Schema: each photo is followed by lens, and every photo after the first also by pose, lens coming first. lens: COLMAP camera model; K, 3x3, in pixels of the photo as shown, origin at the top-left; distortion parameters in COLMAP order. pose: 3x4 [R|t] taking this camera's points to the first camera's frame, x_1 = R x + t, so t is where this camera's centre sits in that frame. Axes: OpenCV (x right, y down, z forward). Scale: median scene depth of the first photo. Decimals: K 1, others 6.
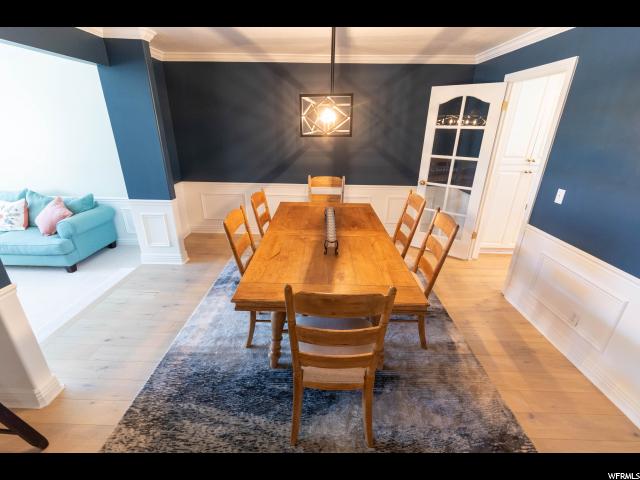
lens RADIAL K [[287.2, 0, 318.3], [0, 287.2, 240.0], [0, 0, 1]] dist [0.010246, -0.001011]
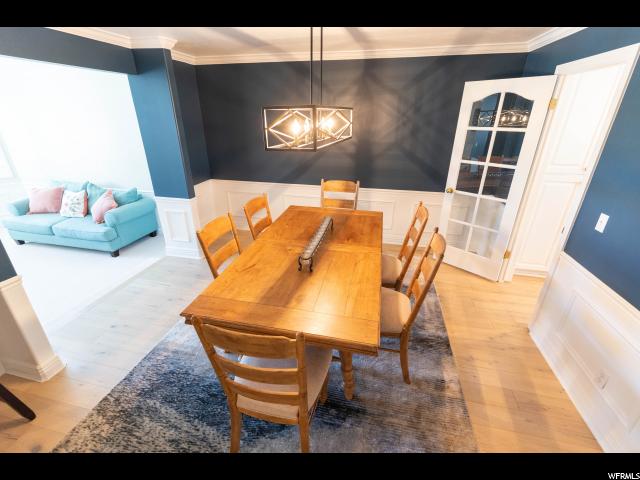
lens RADIAL K [[287.2, 0, 318.3], [0, 287.2, 240.0], [0, 0, 1]] dist [0.010246, -0.001011]
pose [[0.978392, 0.074405, -0.192905, 0.198031], [-0.068953, 0.997012, 0.034835, -0.067307], [0.194920, -0.020781, 0.980599, 0.058929]]
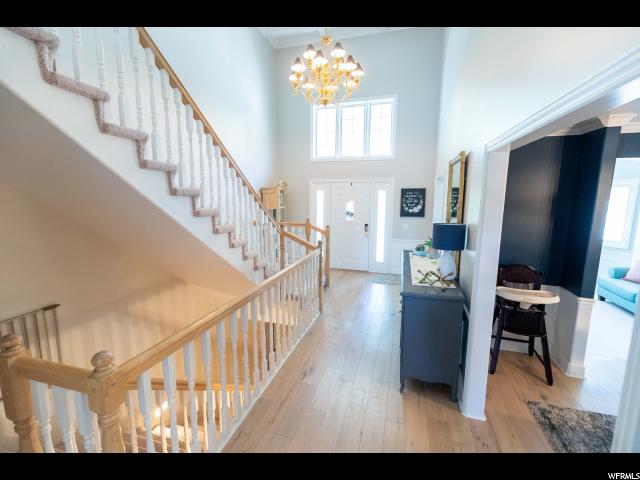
lens RADIAL K [[287.2, 0, 318.3], [0, 287.2, 240.0], [0, 0, 1]] dist [0.010246, -0.001011]
pose [[-0.267593, 0.132871, -0.954327, 0.560440], [-0.365828, 0.902271, 0.228202, 0.022310], [0.891383, 0.410185, -0.192834, -0.149972]]
